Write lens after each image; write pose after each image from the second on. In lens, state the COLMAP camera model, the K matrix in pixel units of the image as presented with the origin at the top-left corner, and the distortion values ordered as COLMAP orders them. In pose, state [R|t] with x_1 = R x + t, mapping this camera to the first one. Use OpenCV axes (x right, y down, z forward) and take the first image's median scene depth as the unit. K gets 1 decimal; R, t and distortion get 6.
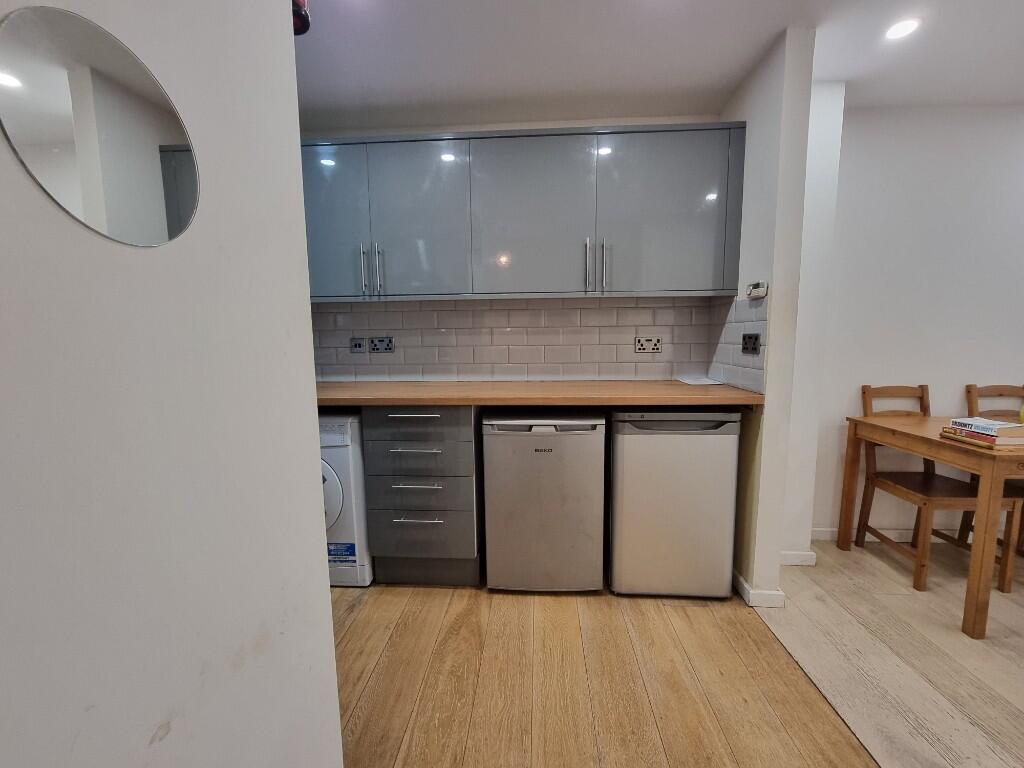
lens RADIAL K [[417.4, 0, 514.0], [0, 417.4, 388.3], [0, 0, 1]] dist [0.000766, 0.000074]
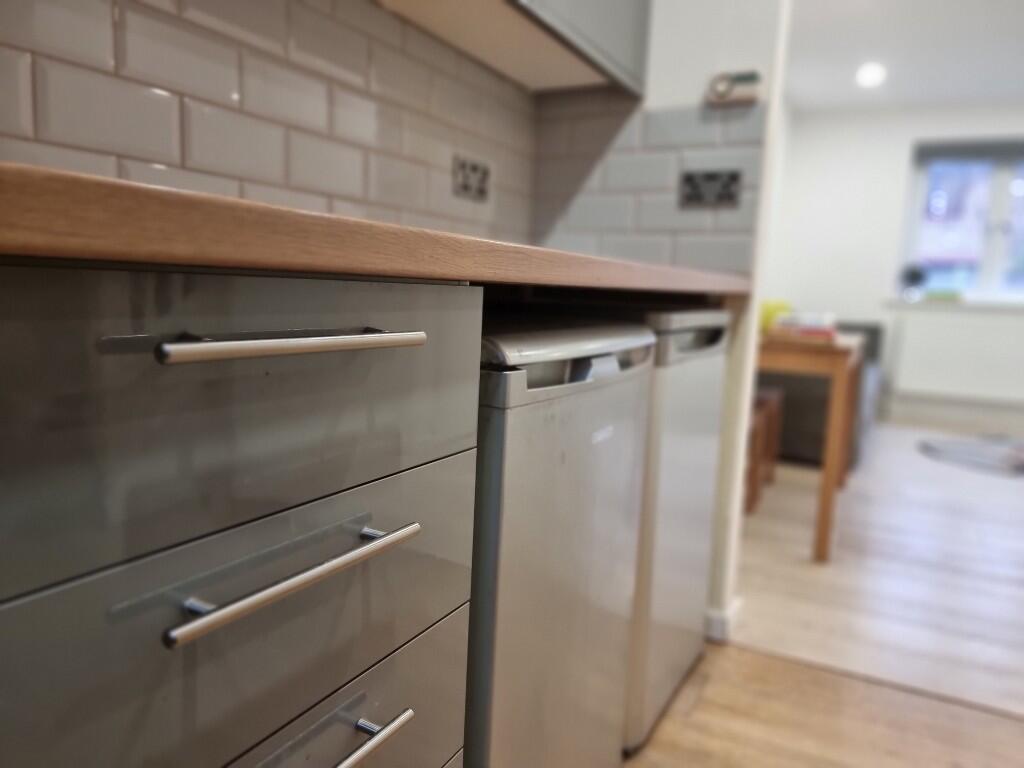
lens RADIAL K [[721.2, 0, 515.3], [0, 721.2, 384.0], [0, 0, 1]] dist [0.078279, -0.047821]
pose [[0.419336, -0.090964, 0.903263, -0.451310], [0.043672, 0.995837, 0.080012, 0.063361], [-0.906780, 0.005895, 0.421562, 0.821309]]
